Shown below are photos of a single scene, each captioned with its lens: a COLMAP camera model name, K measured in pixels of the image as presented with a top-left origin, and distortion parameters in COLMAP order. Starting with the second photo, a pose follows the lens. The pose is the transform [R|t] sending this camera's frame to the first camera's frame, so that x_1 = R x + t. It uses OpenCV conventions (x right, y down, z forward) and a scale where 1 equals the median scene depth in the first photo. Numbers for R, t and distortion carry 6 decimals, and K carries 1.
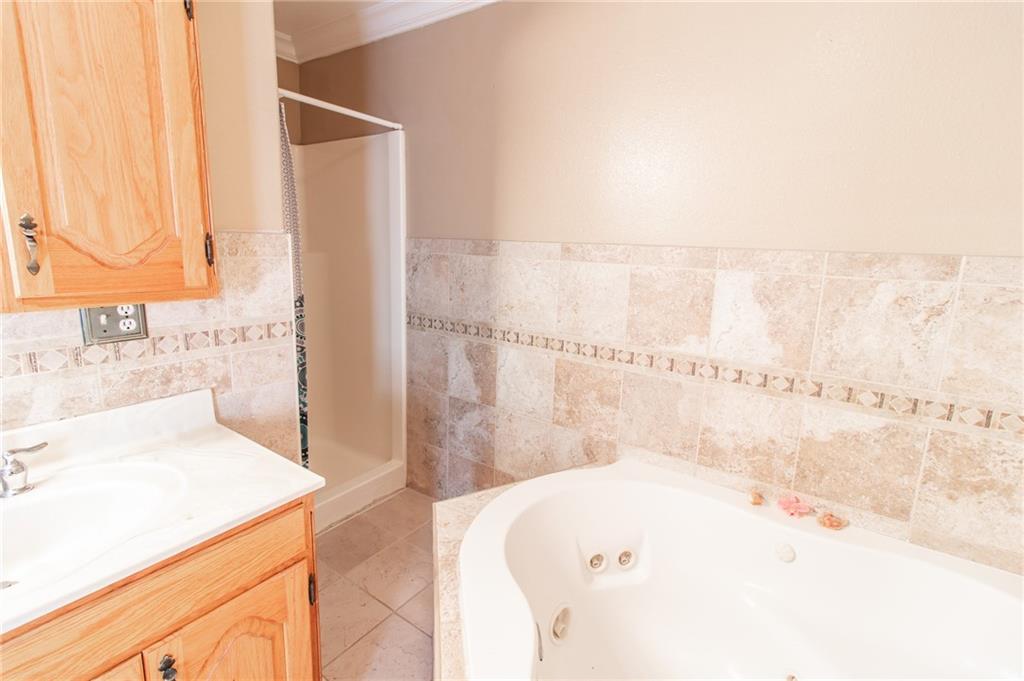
lens RADIAL K [[473.8, 0, 512.7], [0, 473.8, 329.8], [0, 0, 1]] dist [-0.000602, 0.002670]
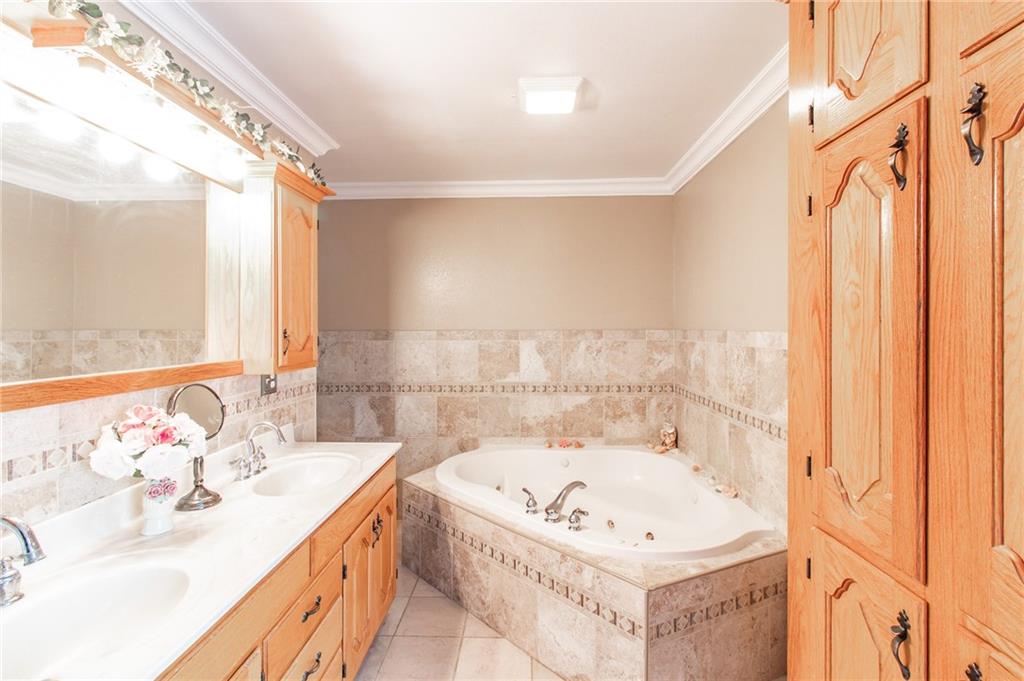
lens RADIAL K [[473.8, 0, 512.5], [0, 473.8, 335.4], [0, 0, 1]] dist [-0.000602, 0.002670]
pose [[0.839290, -0.044253, 0.541880, -0.664216], [0.130614, 0.983905, -0.121949, 0.096176], [-0.527761, 0.173128, 0.831562, -0.676735]]
